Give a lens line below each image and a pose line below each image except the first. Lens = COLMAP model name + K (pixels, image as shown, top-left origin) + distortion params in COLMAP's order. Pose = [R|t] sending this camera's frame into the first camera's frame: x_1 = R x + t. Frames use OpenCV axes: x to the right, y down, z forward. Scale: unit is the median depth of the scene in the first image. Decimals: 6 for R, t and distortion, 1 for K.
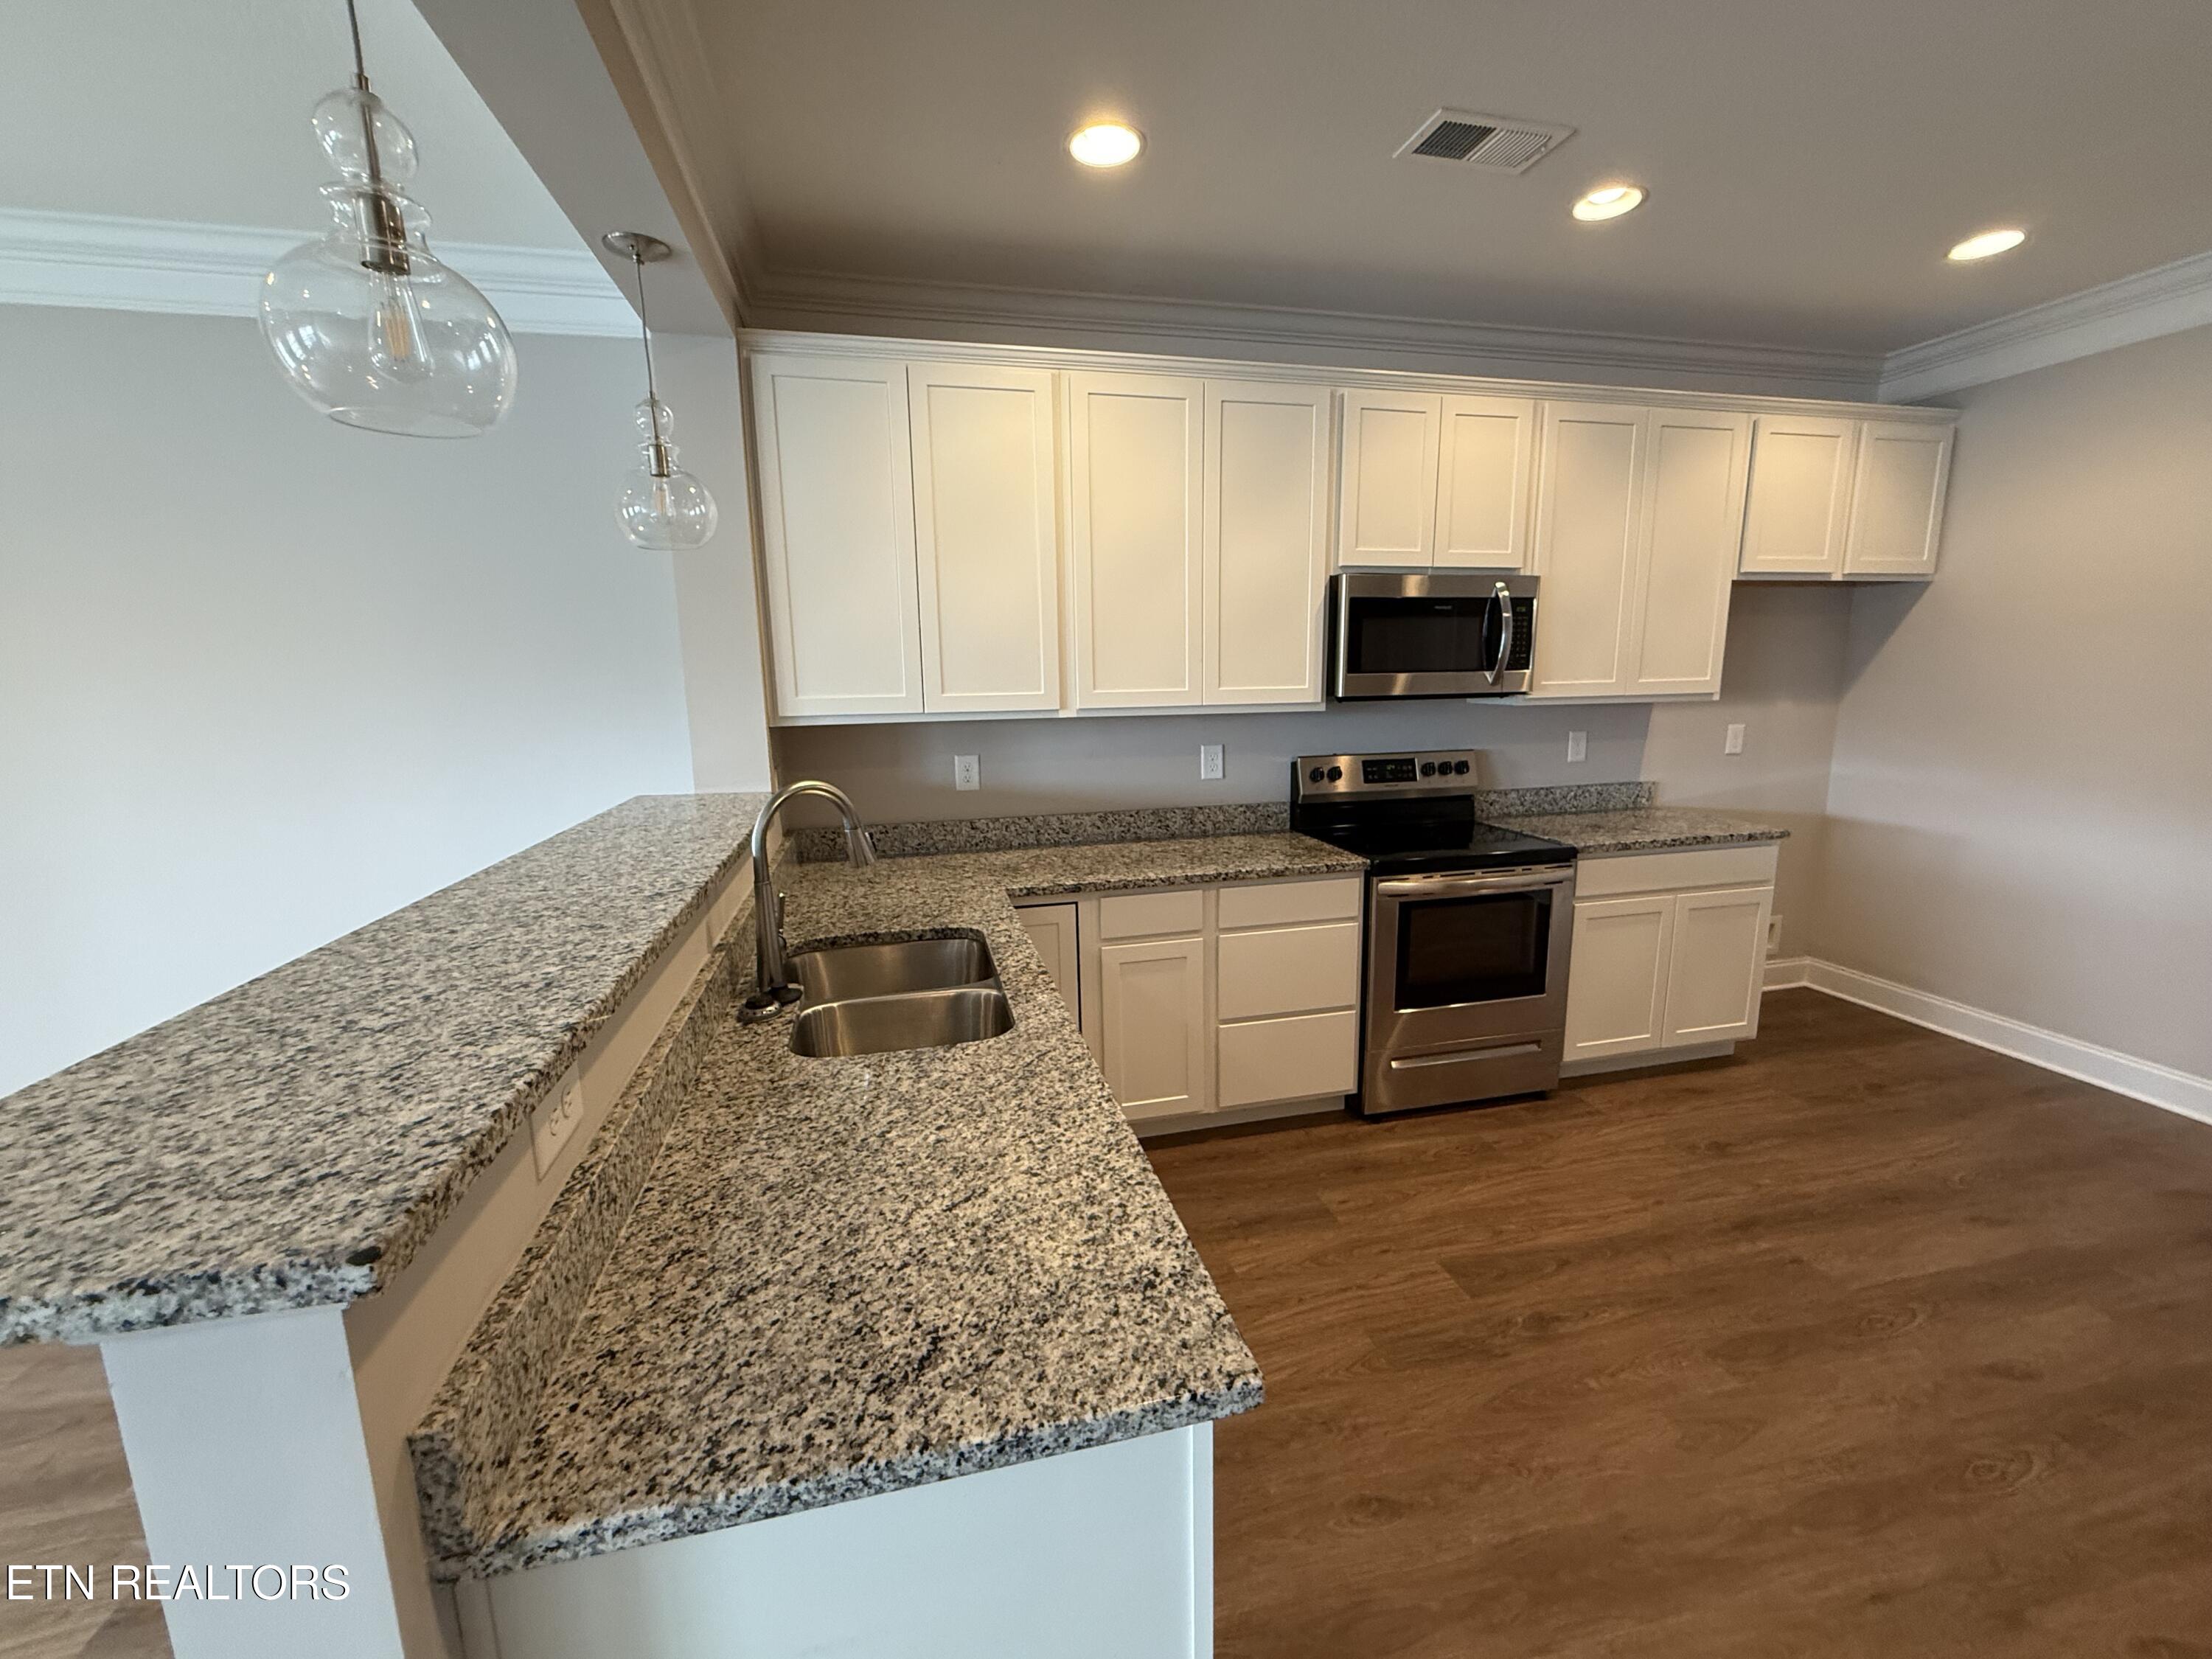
lens RADIAL K [[898.3, 0, 1108.7], [0, 898.3, 831.5], [0, 0, 1]] dist [-0.000055, -0.000354]
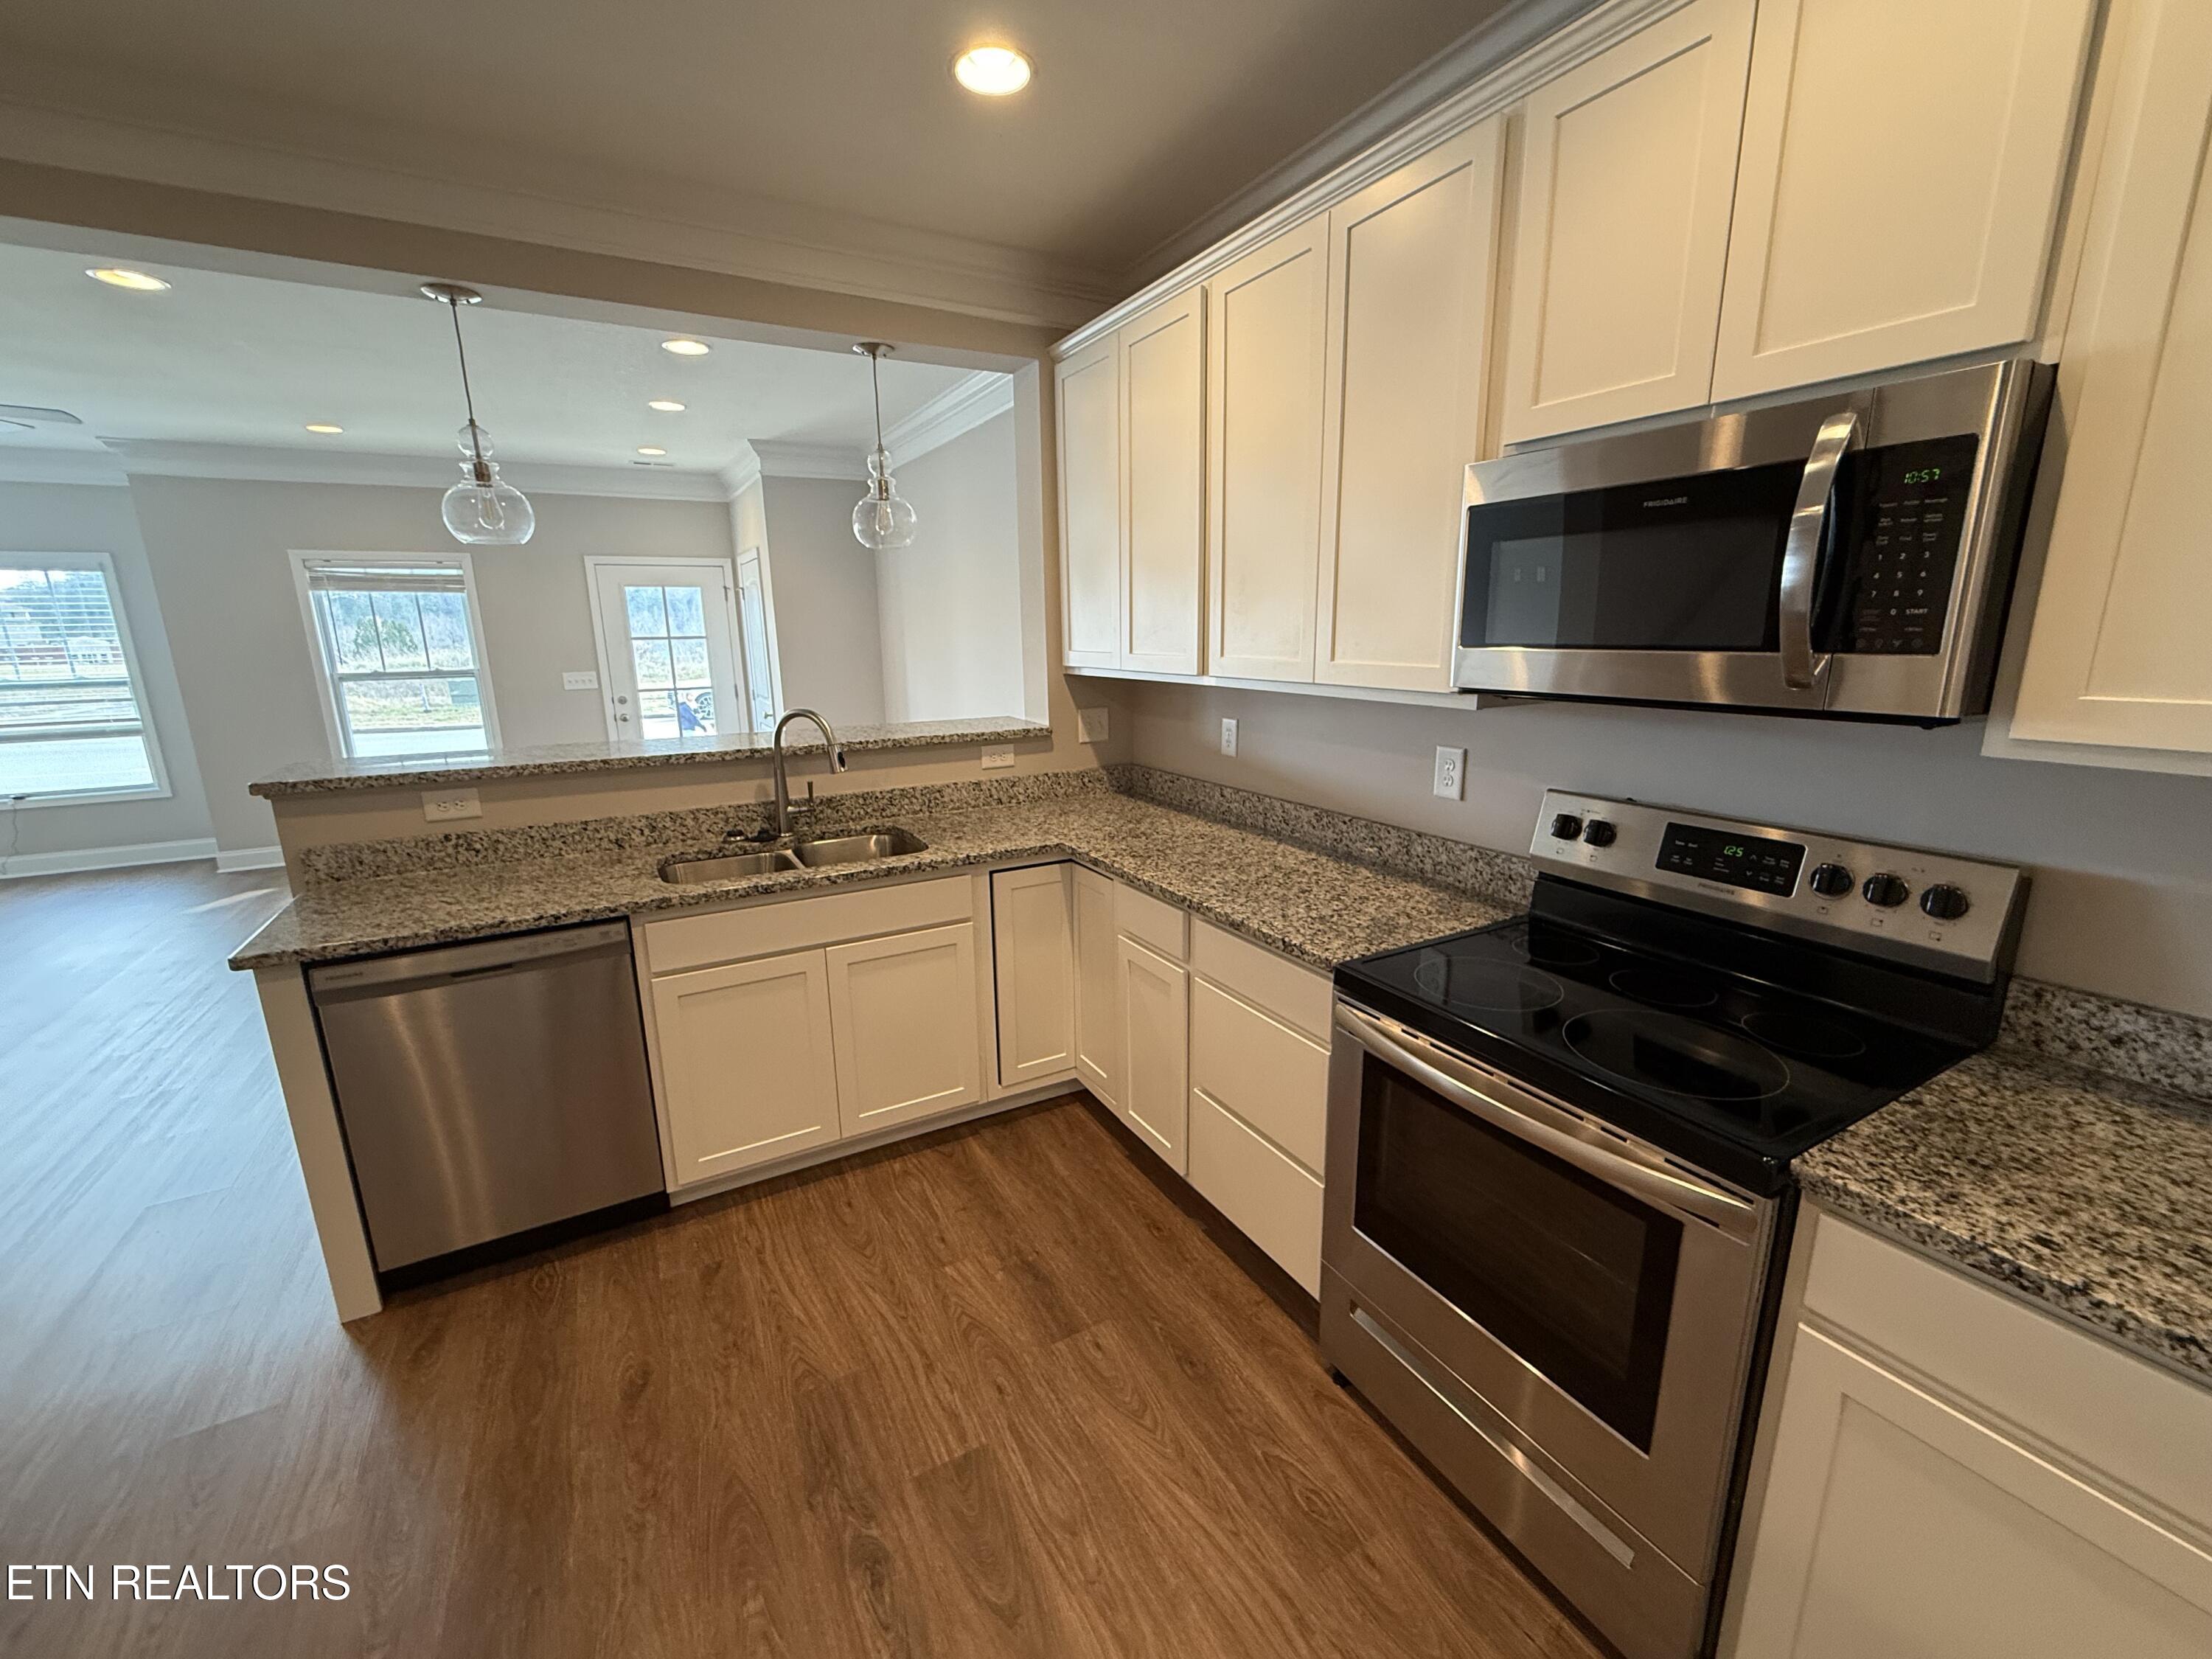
lens RADIAL K [[898.3, 0, 1105.3], [0, 898.3, 823.2], [0, 0, 1]] dist [-0.000055, -0.000354]
pose [[0.276286, 0.220831, -0.935361, 0.790018], [-0.160963, 0.970129, 0.181494, -0.141511], [0.947500, 0.100414, 0.303579, 0.657051]]
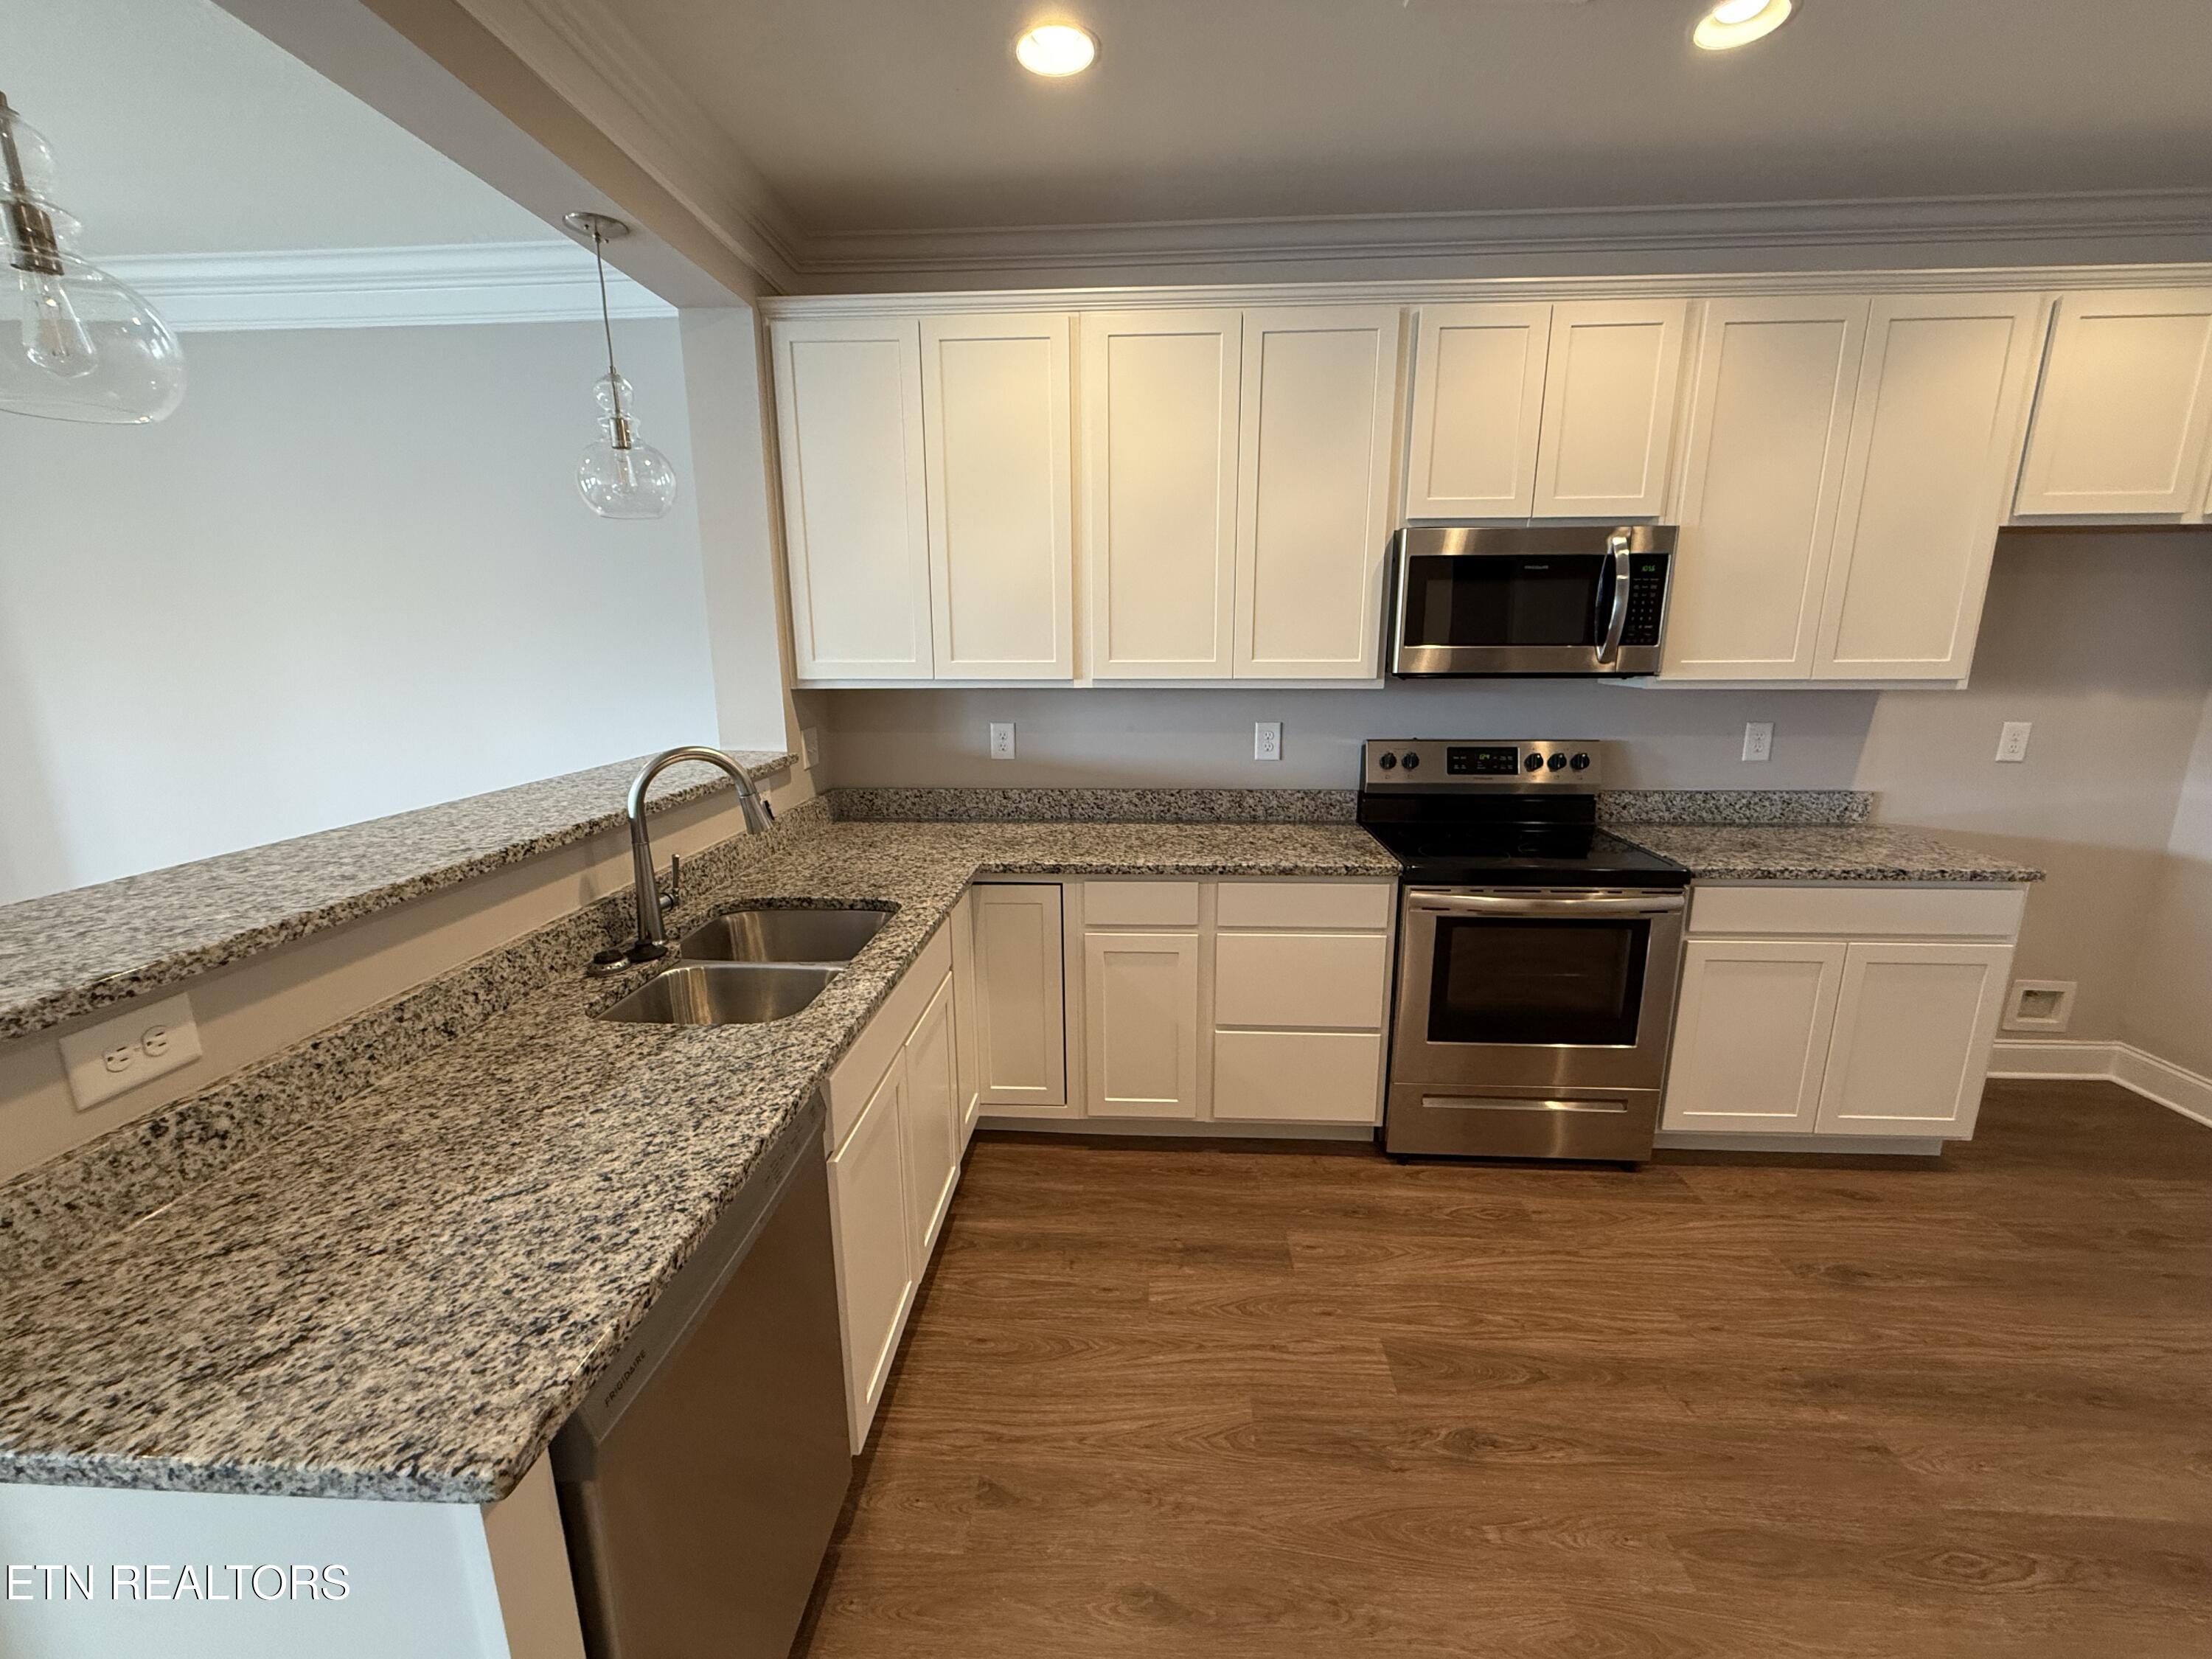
lens RADIAL K [[898.3, 0, 1106.5], [0, 898.3, 831.4], [0, 0, 1]] dist [-0.000055, -0.000354]
pose [[0.957729, 0.074375, -0.277890, 0.255630], [-0.062676, 0.996742, 0.050758, -0.026124], [0.280760, -0.031195, 0.959271, 0.094703]]
